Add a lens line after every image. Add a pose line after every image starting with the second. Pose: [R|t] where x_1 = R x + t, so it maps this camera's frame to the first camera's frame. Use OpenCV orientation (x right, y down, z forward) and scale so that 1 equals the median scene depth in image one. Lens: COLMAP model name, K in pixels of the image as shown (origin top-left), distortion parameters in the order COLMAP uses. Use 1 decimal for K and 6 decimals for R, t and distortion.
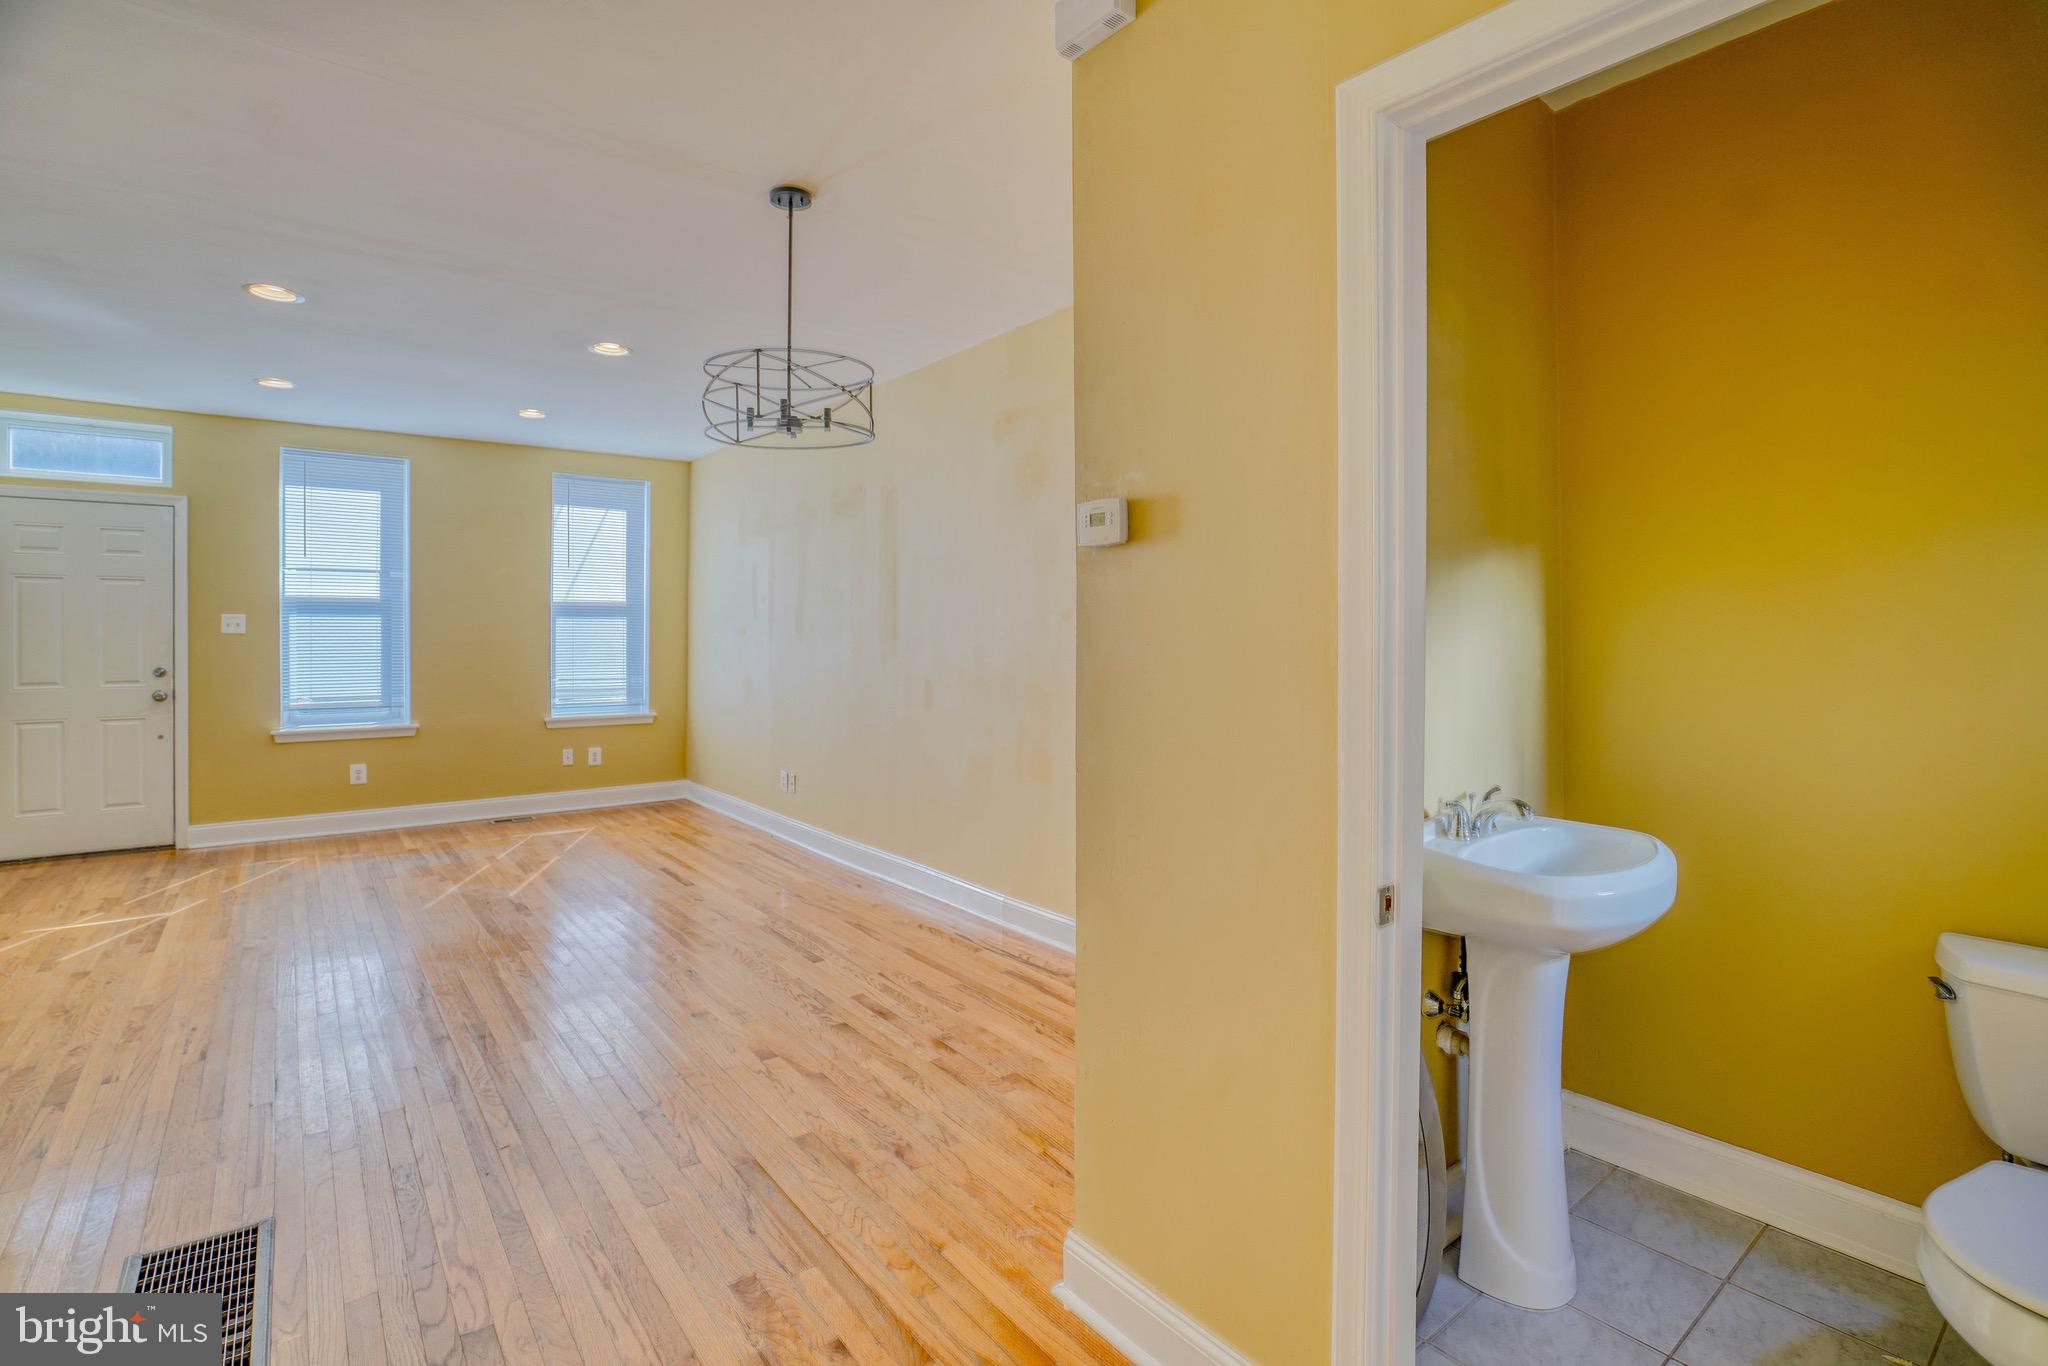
lens RADIAL K [[957.6, 0, 1015.3], [0, 957.6, 627.1], [0, 0, 1]] dist [-0.095190, 0.041861]
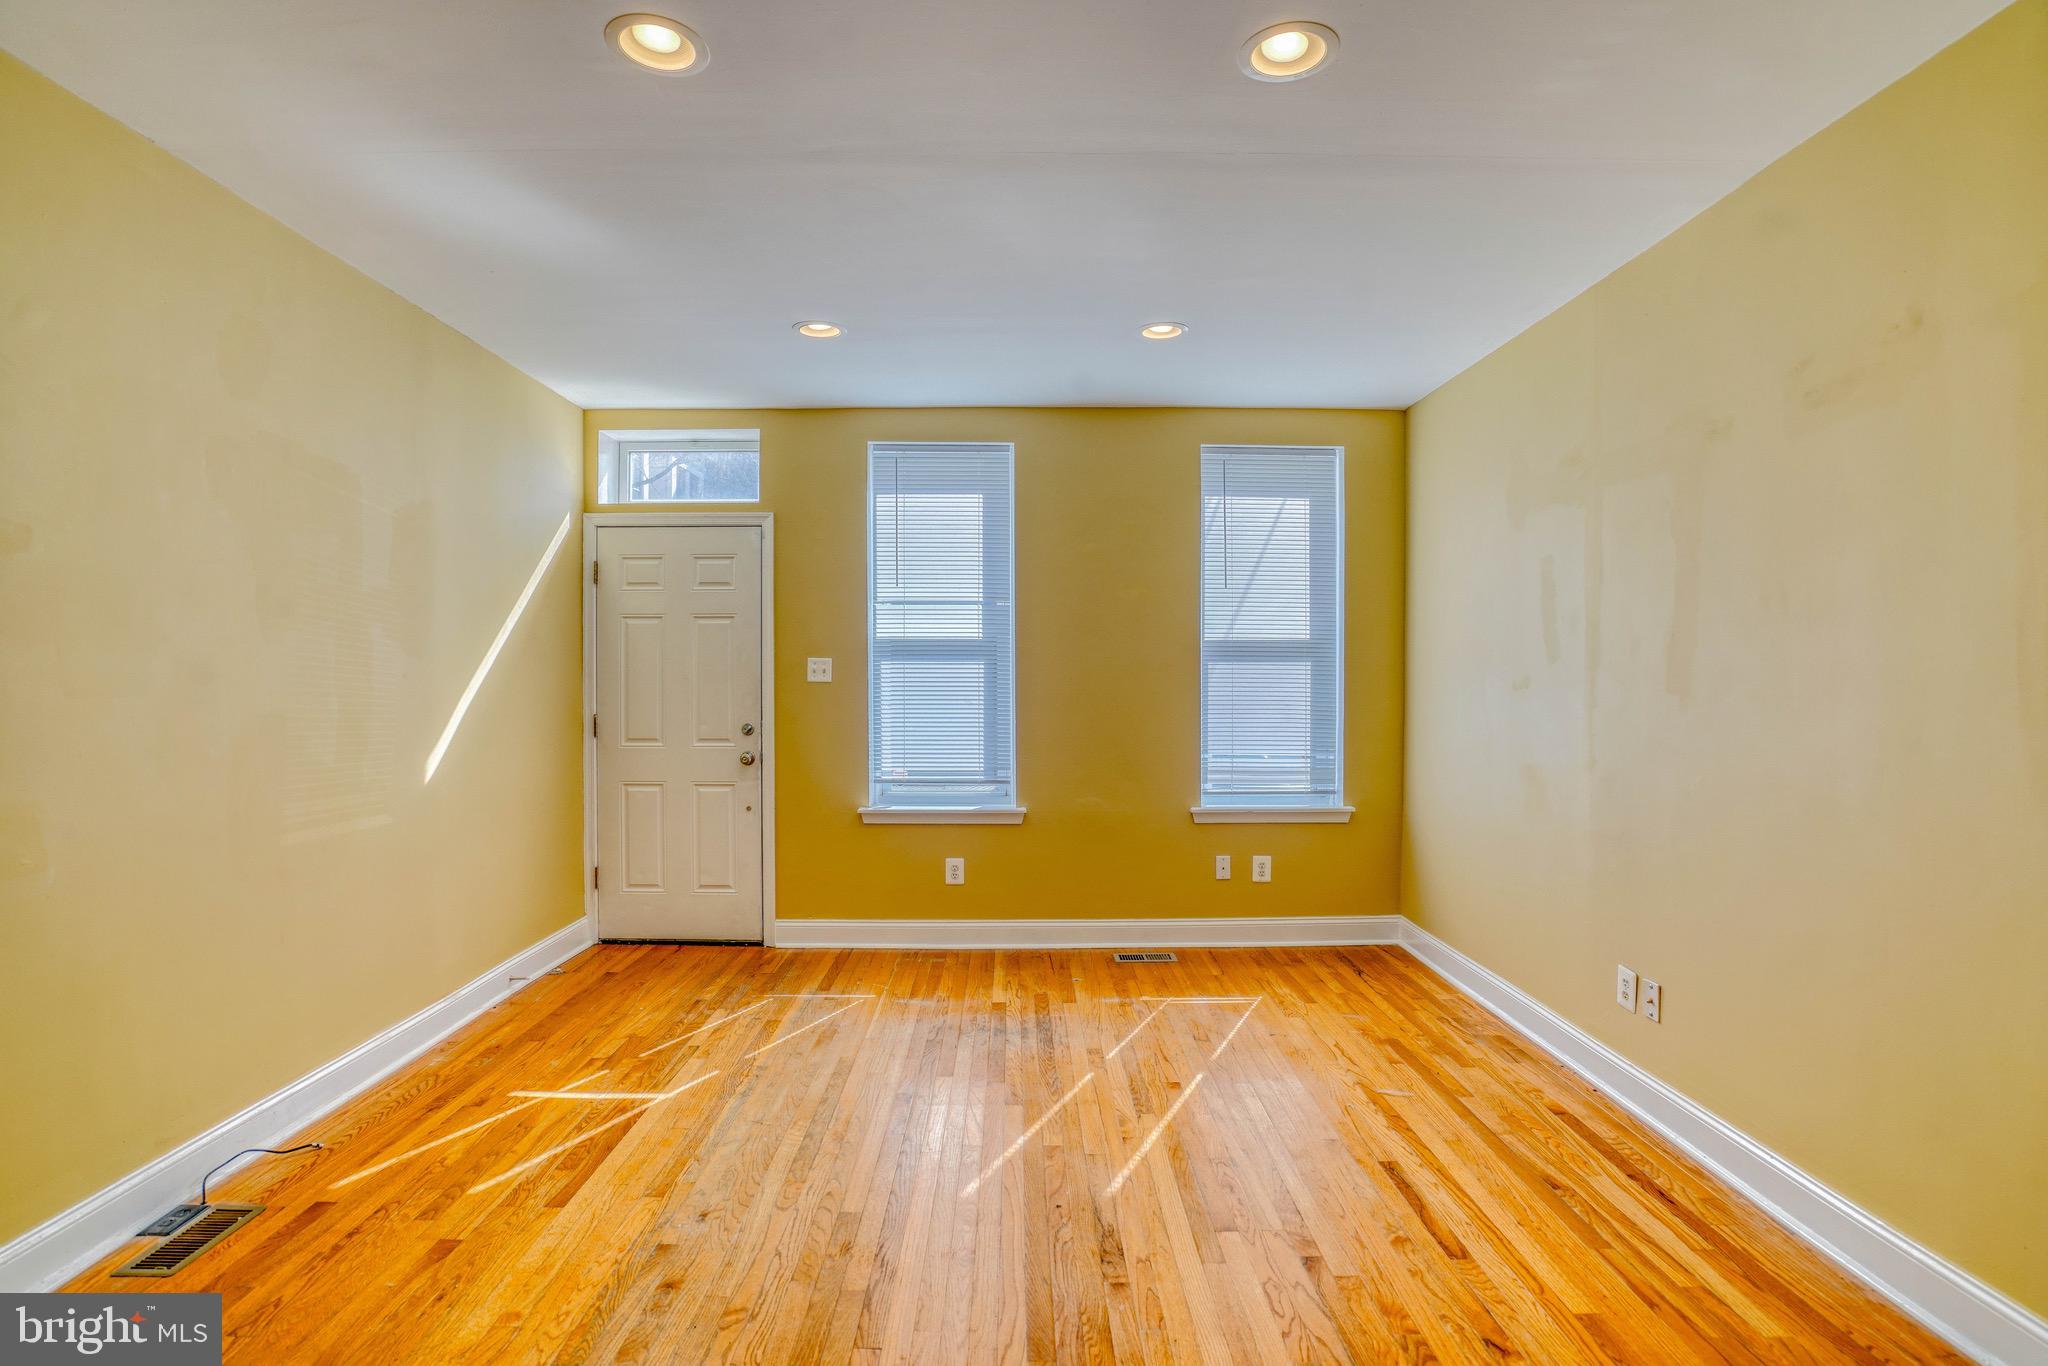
lens RADIAL K [[1007.6, 0, 1013.0], [0, 1007.6, 676.6], [0, 0, 1]] dist [-0.050181, 0.028734]
pose [[0.788171, 0.005730, -0.615429, -0.176104], [-0.001784, 0.999974, 0.007025, -0.004328], [0.615453, -0.004439, 0.788161, 0.389899]]
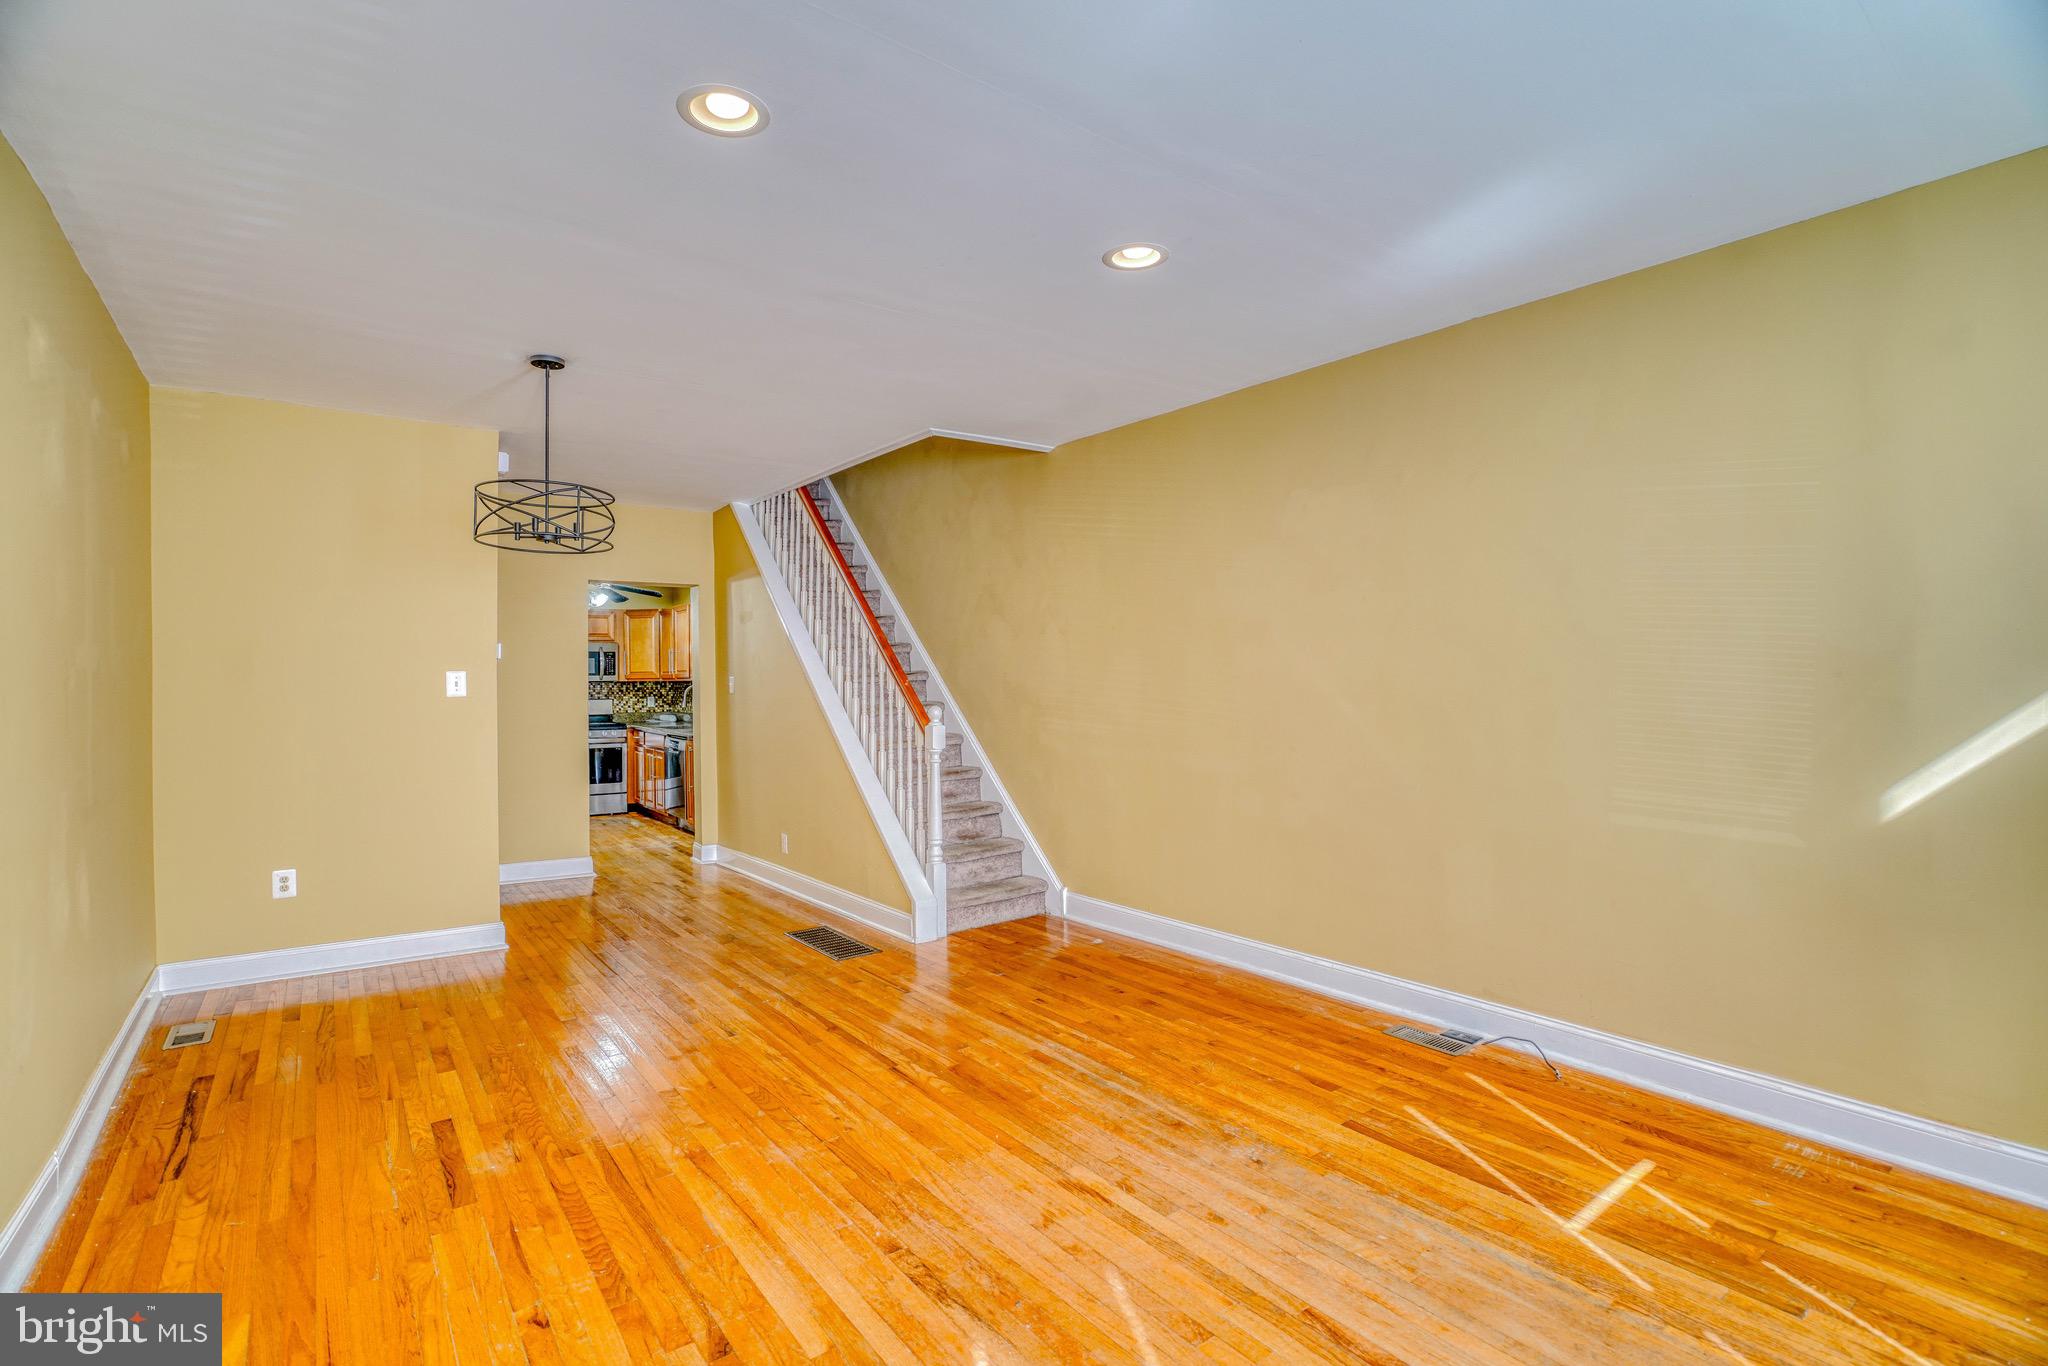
lens RADIAL K [[1007.6, 0, 1013.0], [0, 1007.6, 676.6], [0, 0, 1]] dist [-0.050181, 0.028734]
pose [[-0.999211, 0.012140, 0.037809, -0.427639], [0.012205, 0.999924, 0.001473, -0.004647], [-0.037788, 0.001933, -0.999284, 1.074502]]
